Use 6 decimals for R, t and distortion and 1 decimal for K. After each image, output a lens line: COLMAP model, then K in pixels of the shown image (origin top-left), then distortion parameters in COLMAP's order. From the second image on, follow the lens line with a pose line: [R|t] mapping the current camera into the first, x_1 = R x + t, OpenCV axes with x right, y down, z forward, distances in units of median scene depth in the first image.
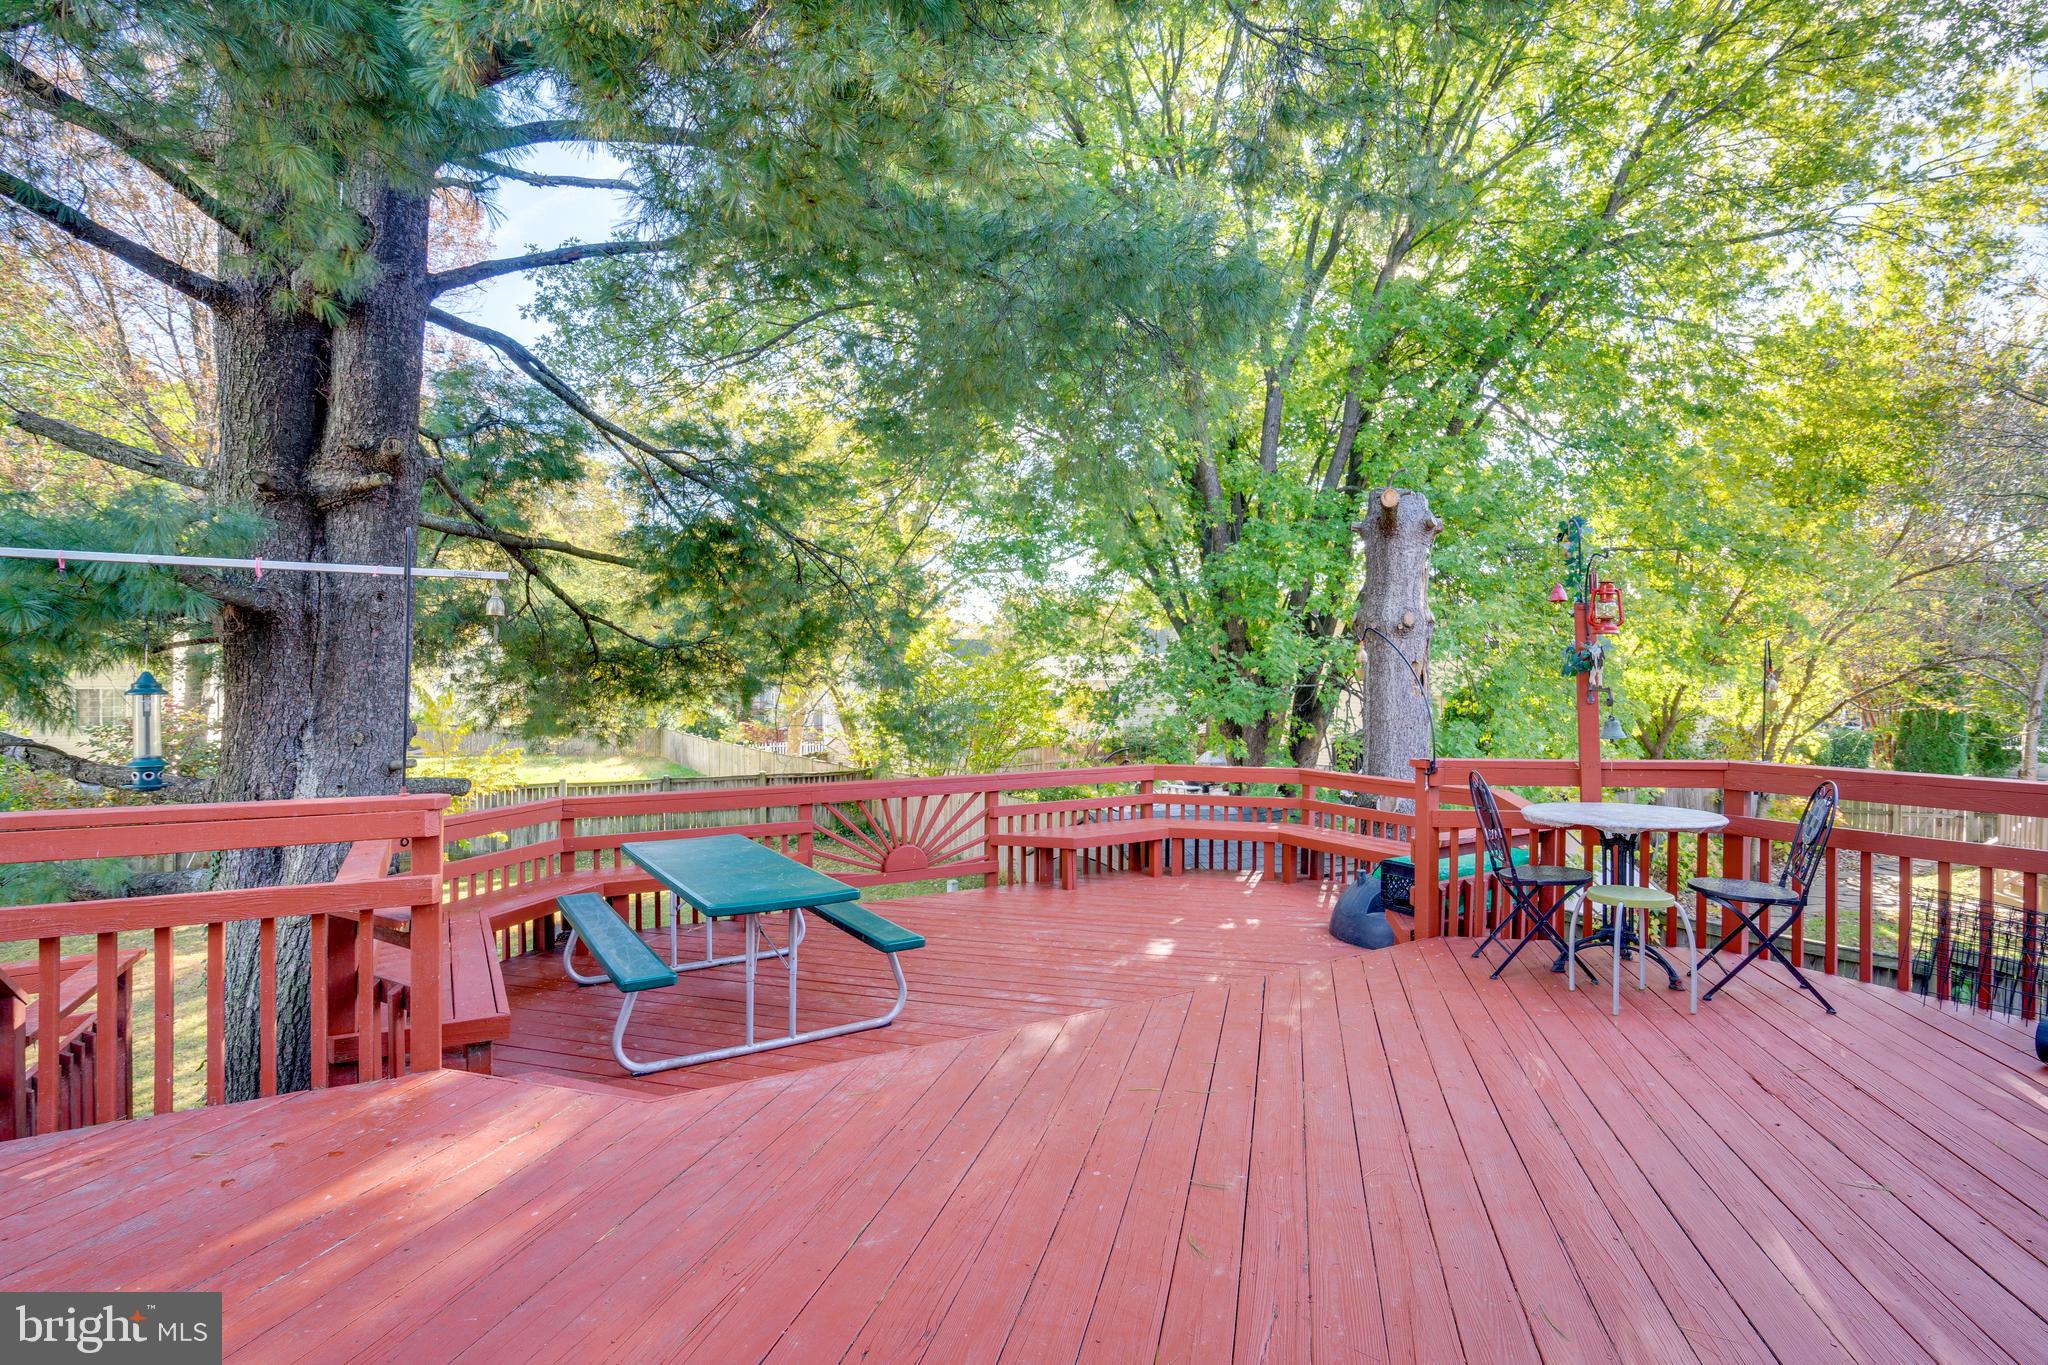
lens RADIAL K [[943.2, 0, 1024.0], [0, 943.2, 682.5], [0, 0, 1]] dist [-0.053634, 0.018916]
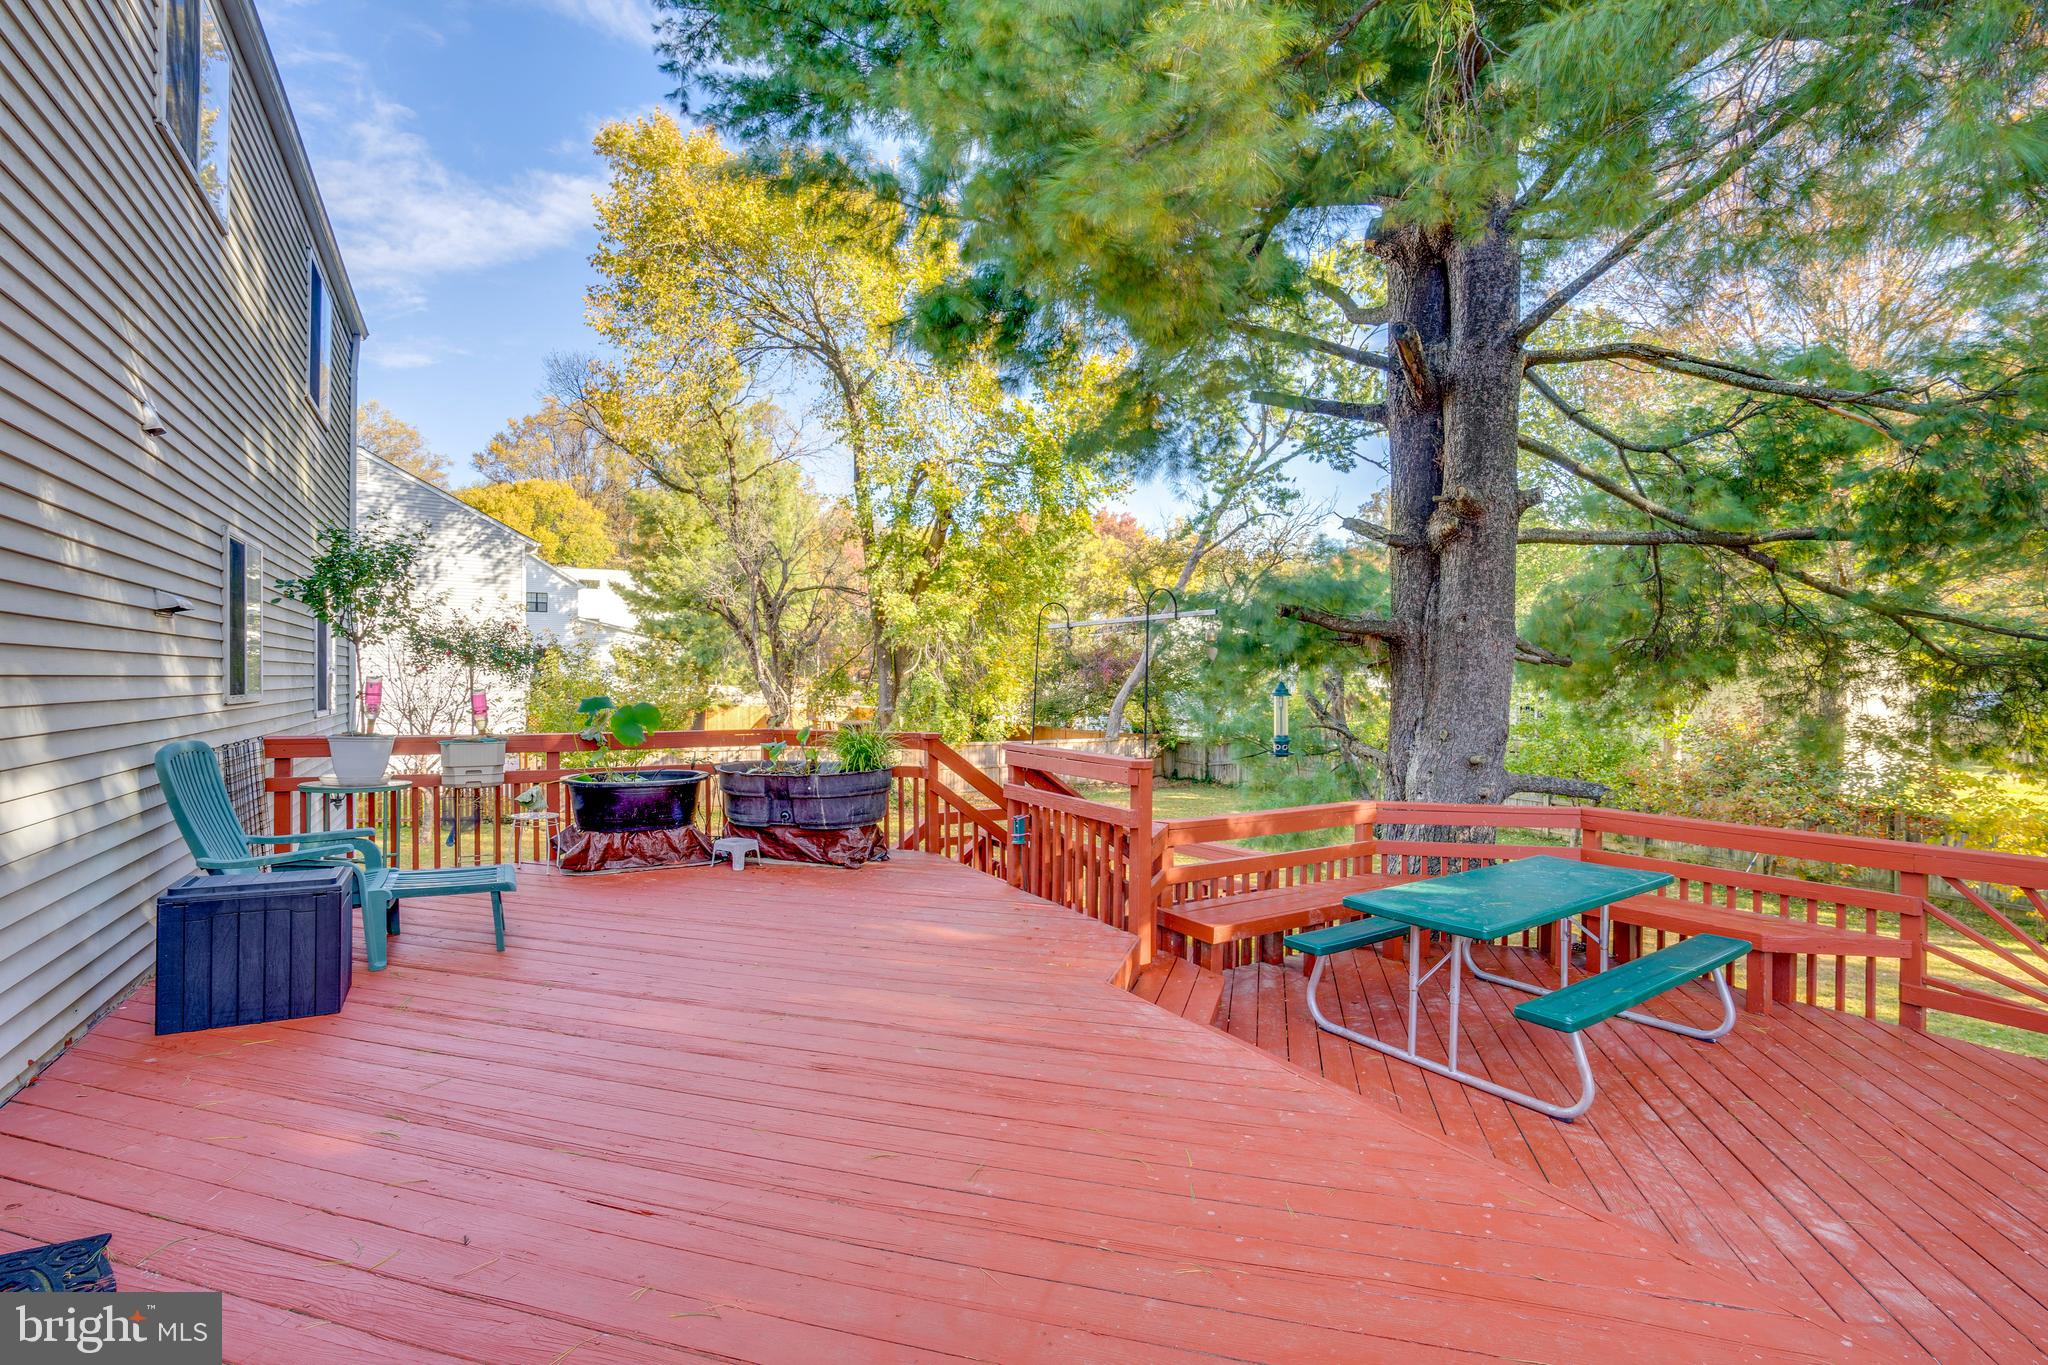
lens RADIAL K [[943.2, 0, 1024.0], [0, 943.2, 682.5], [0, 0, 1]] dist [-0.053634, 0.018916]
pose [[-0.029406, -0.009332, -0.999524, 0.555291], [0.002919, 0.999951, -0.009422, 0.000692], [0.999563, -0.003195, -0.029378, 0.483526]]
